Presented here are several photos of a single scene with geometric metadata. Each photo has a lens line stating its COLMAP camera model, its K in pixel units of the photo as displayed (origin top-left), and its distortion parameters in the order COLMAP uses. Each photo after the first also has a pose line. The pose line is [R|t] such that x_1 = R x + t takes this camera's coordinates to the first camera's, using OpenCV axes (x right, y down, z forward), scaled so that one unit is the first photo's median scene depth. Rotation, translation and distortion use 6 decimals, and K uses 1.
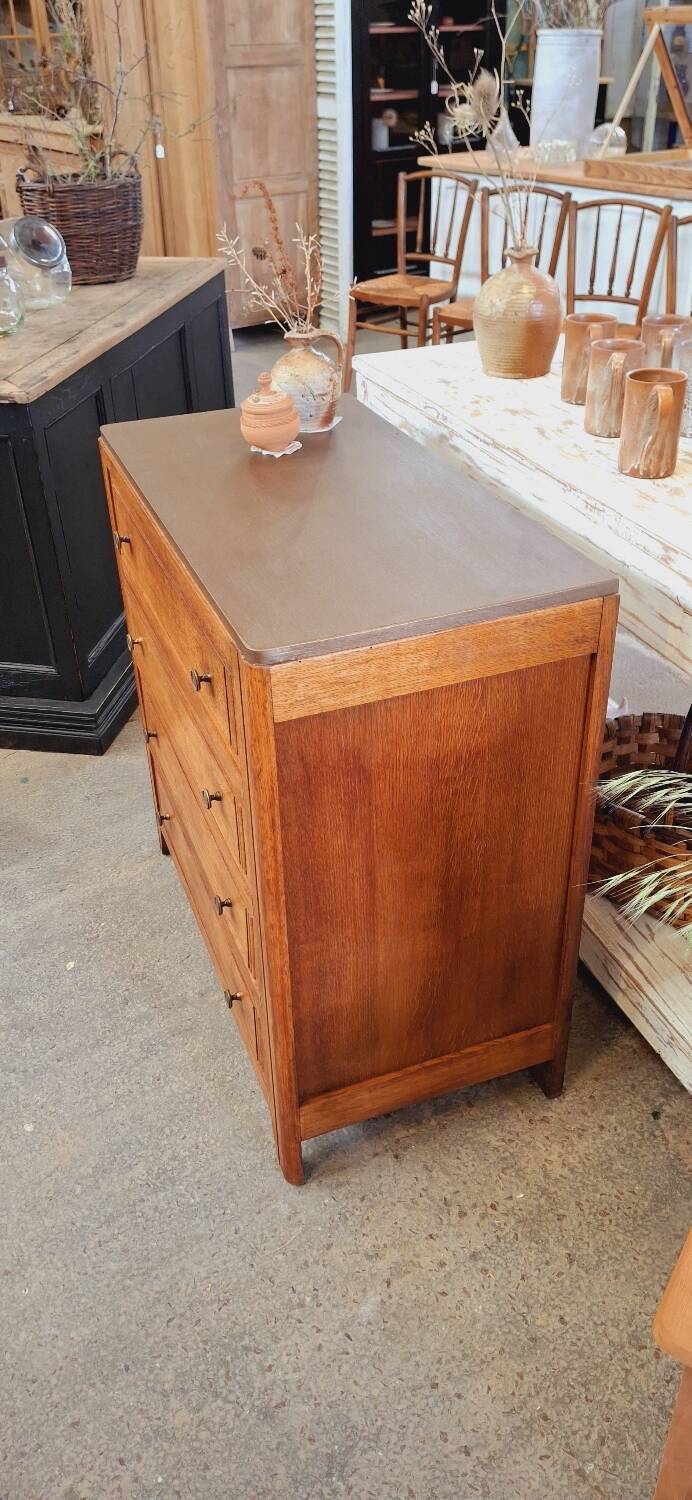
lens RADIAL K [[1131.0, 0, 336.7], [0, 1131.0, 738.9], [0, 0, 1]] dist [0.032276, -0.077185]
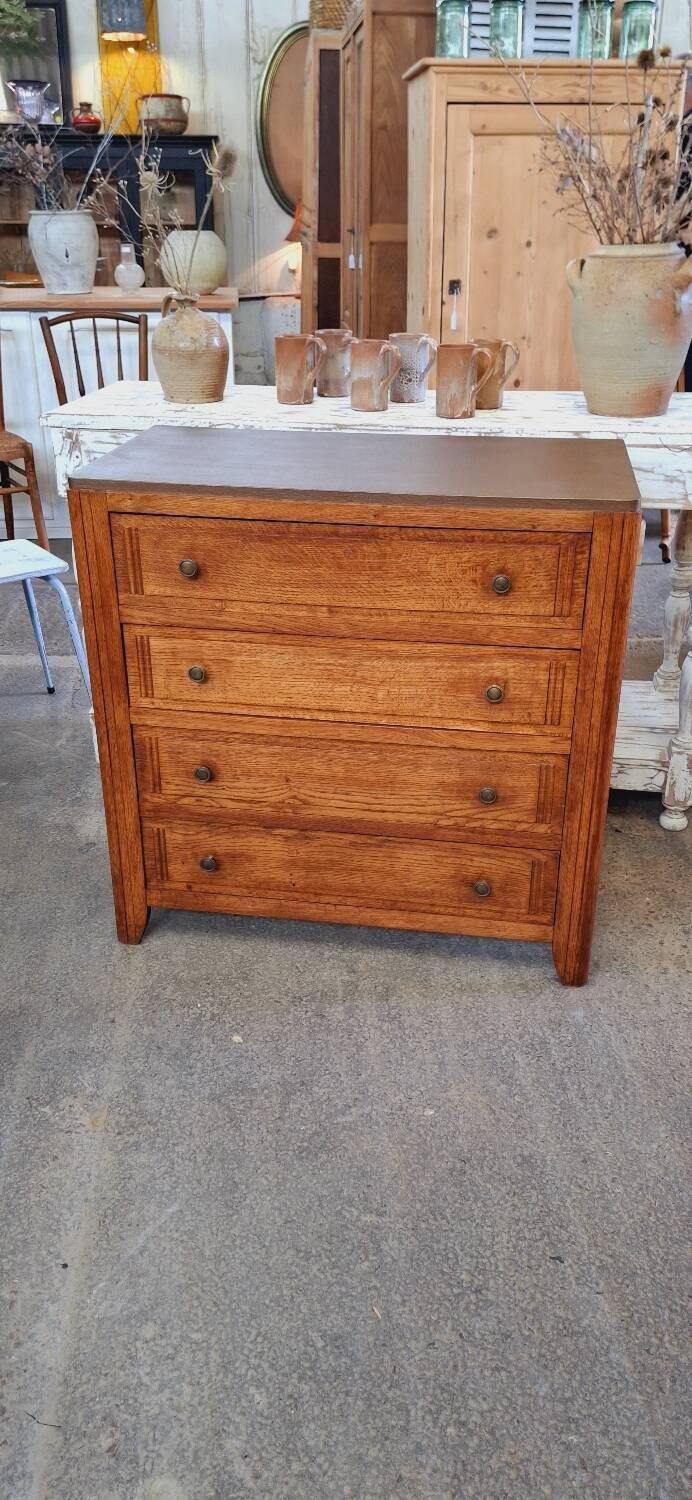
lens RADIAL K [[1117.6, 0, 353.1], [0, 1117.6, 744.1], [0, 0, 1]] dist [0.057737, -0.118702]
pose [[0.481858, -0.360167, 0.798807, -1.083311], [0.450047, 0.883919, 0.127064, -0.113285], [-0.751845, 0.298274, 0.588015, 0.405732]]
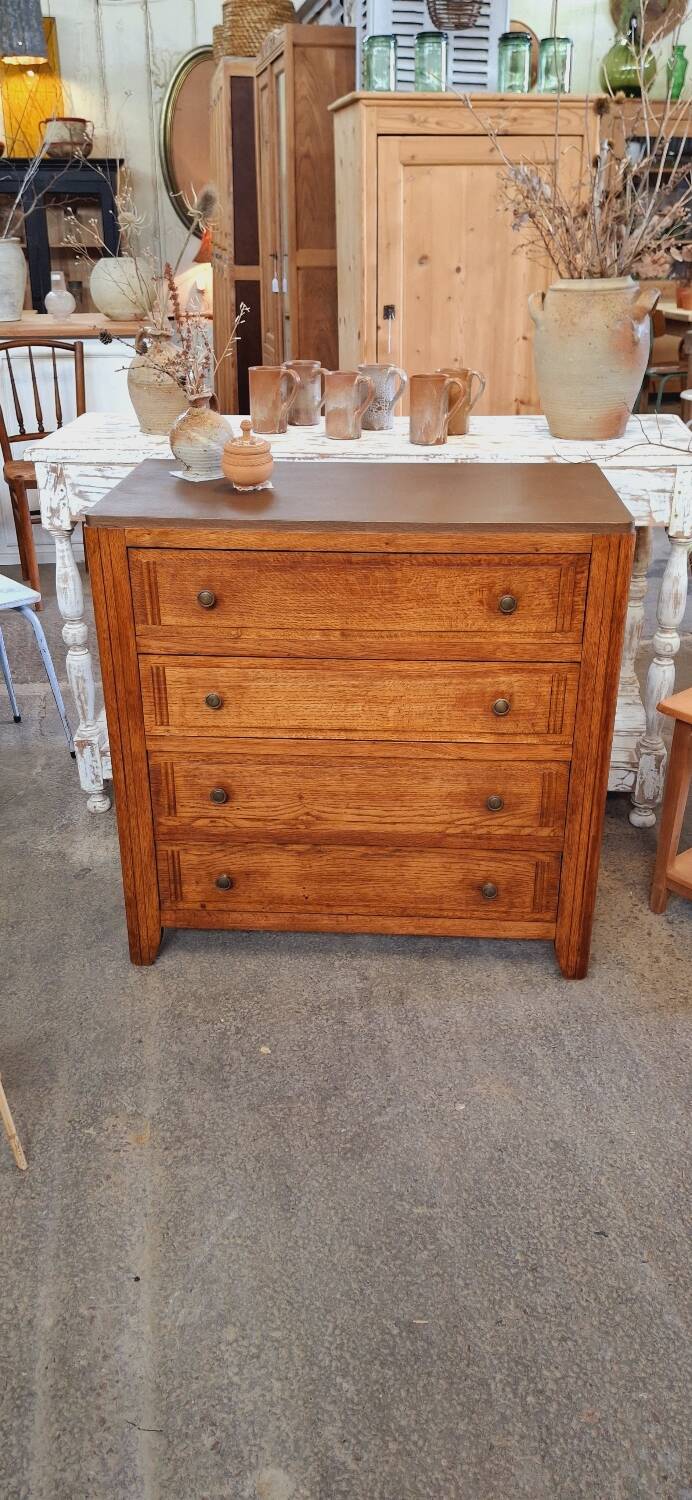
lens RADIAL K [[1117.6, 0, 348.2], [0, 1117.6, 743.1], [0, 0, 1]] dist [0.057737, -0.118702]
pose [[0.396951, -0.371393, 0.839343, -1.176278], [0.477276, 0.864639, 0.156868, -0.181823], [-0.783988, 0.338329, 0.520476, 0.465233]]
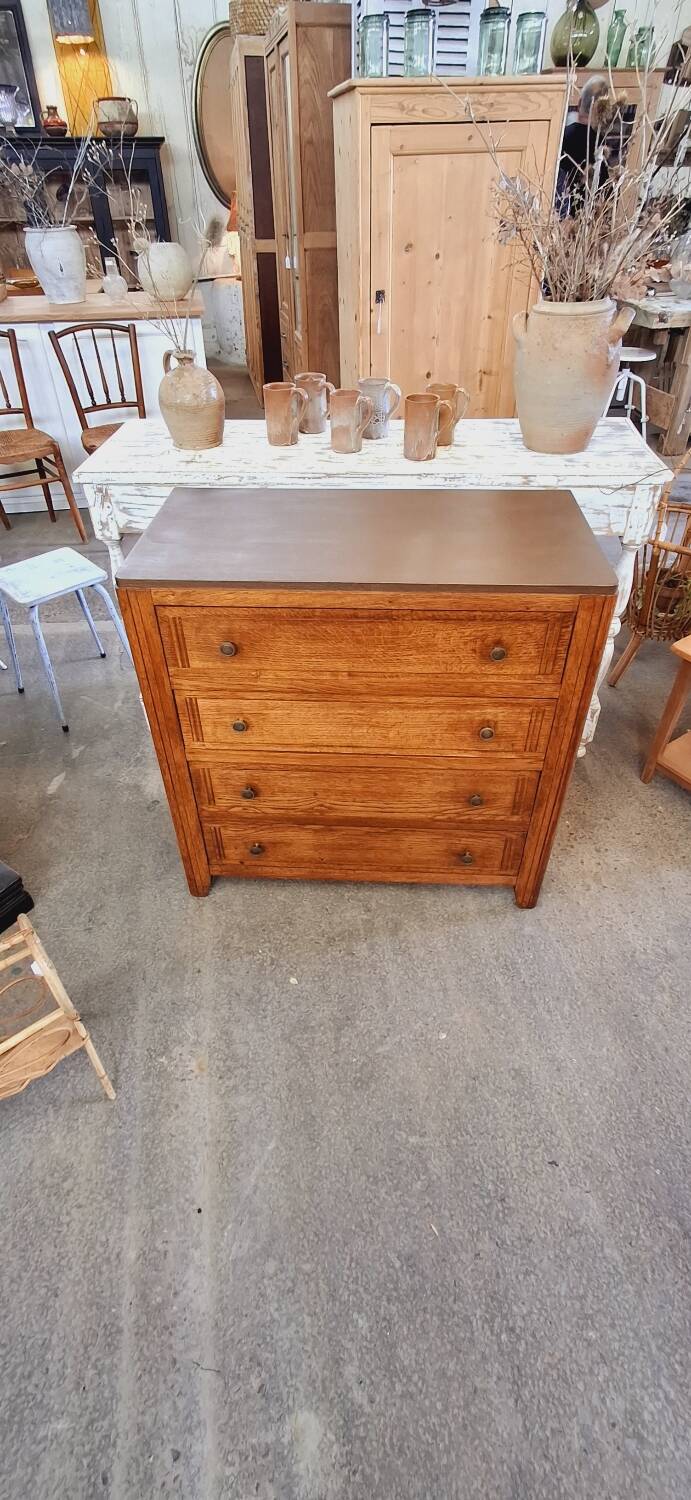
lens RADIAL K [[695.2, 0, 339.2], [0, 695.2, 750.7], [0, 0, 1]] dist [-0.005813, 0.007258]
pose [[0.399285, -0.576935, 0.712543, -0.801561], [0.488476, 0.791558, 0.367187, -0.339520], [-0.775863, 0.201449, 0.597876, 0.572968]]
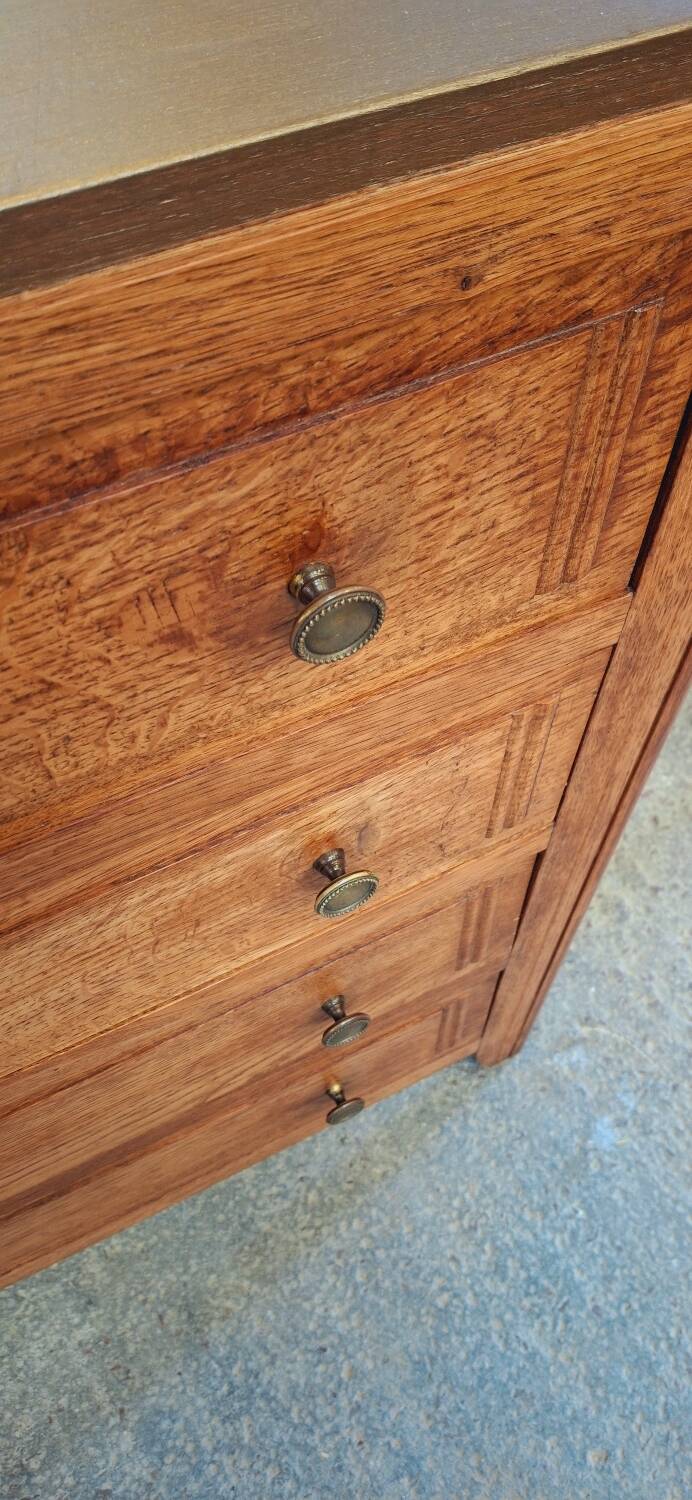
lens RADIAL K [[1131.0, 0, 347.7], [0, 1131.0, 738.4], [0, 0, 1]] dist [0.032276, -0.077185]
pose [[-0.101666, -0.833751, 0.542700, -0.233163], [0.526086, 0.417946, 0.740645, -0.186021], [-0.844333, 0.360805, 0.396134, 0.807906]]
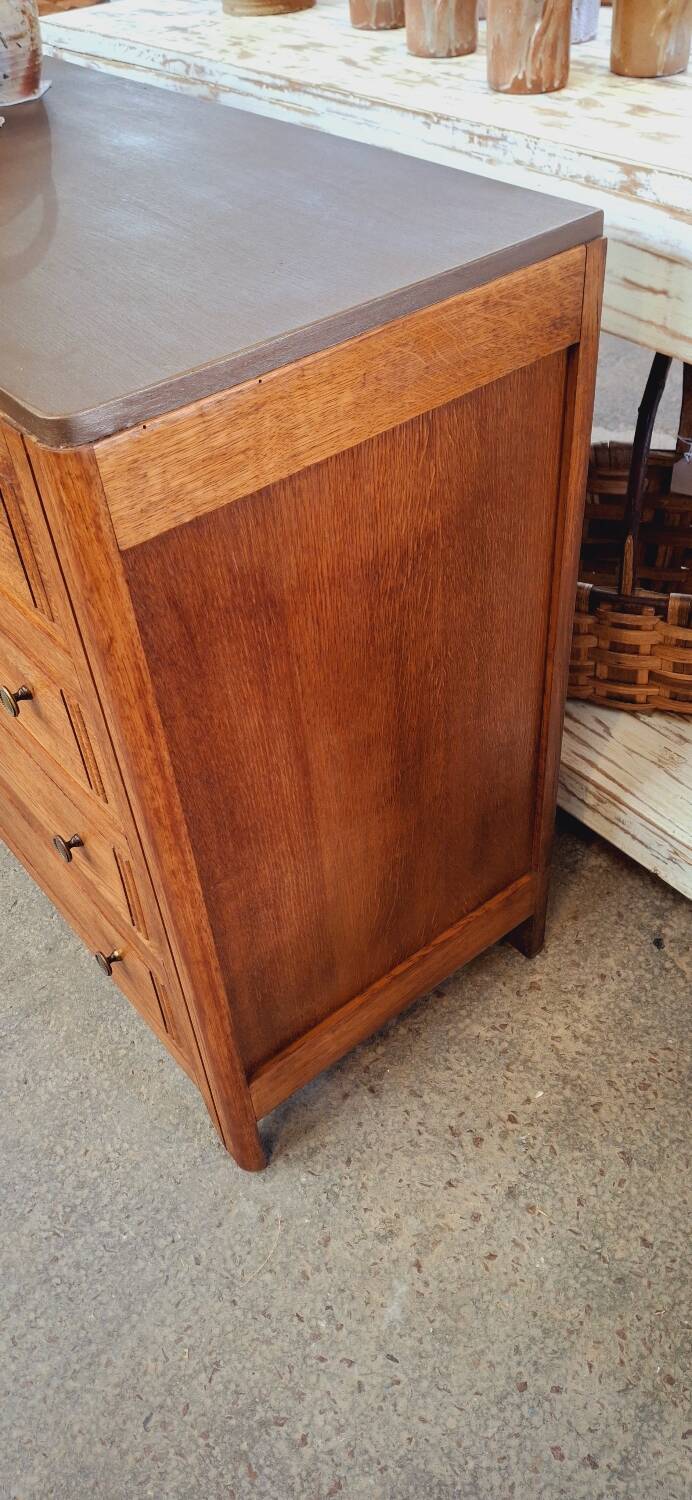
lens RADIAL K [[1117.6, 0, 363.8], [0, 1117.6, 741.6], [0, 0, 1]] dist [0.057737, -0.118702]
pose [[0.947212, -0.239181, 0.213498, -0.061887], [0.199995, 0.961276, 0.189606, -0.003608], [-0.250580, -0.136899, 0.958367, 0.324869]]
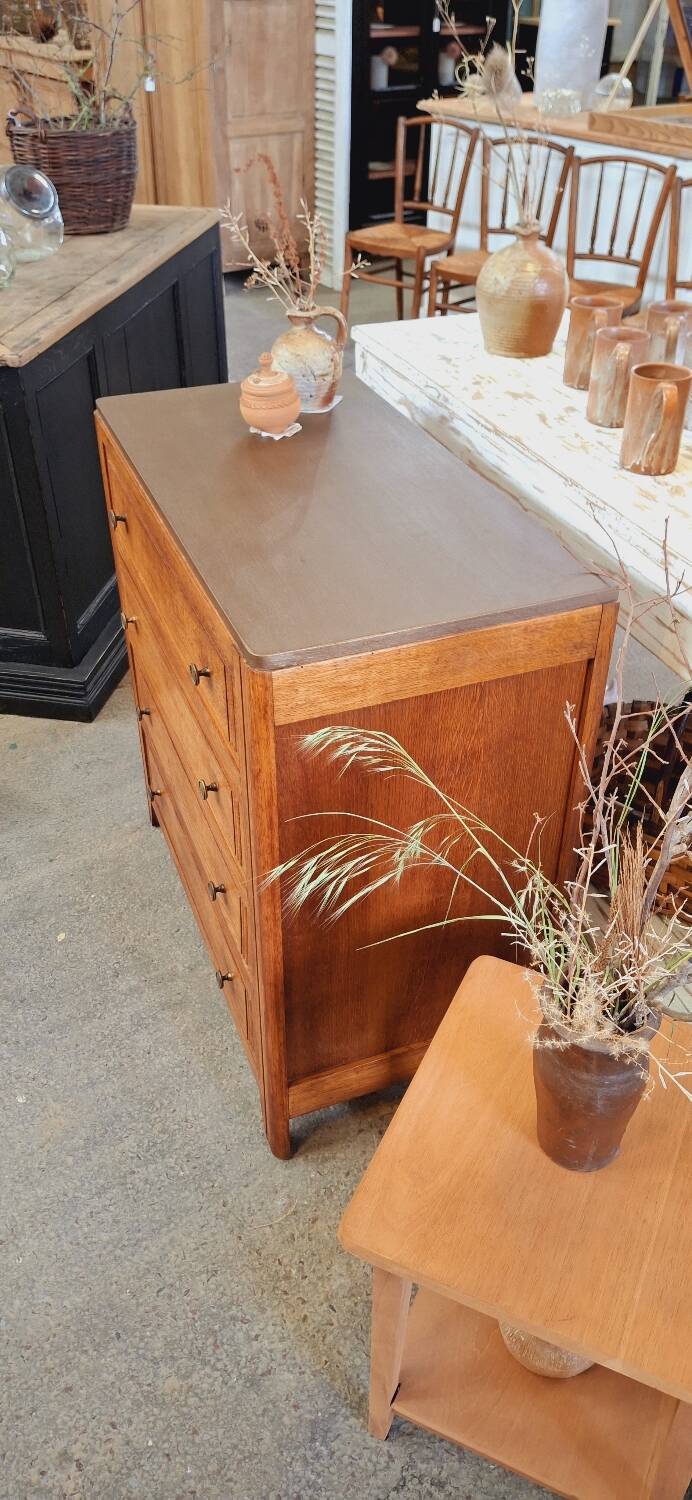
lens RADIAL K [[1131.0, 0, 341.5], [0, 1131.0, 752.8], [0, 0, 1]] dist [0.032276, -0.077185]
pose [[0.999559, 0.020041, 0.021892, -0.013082], [-0.021342, 0.997914, 0.060932, -0.040207], [-0.020626, -0.061372, 0.997902, -0.005724]]
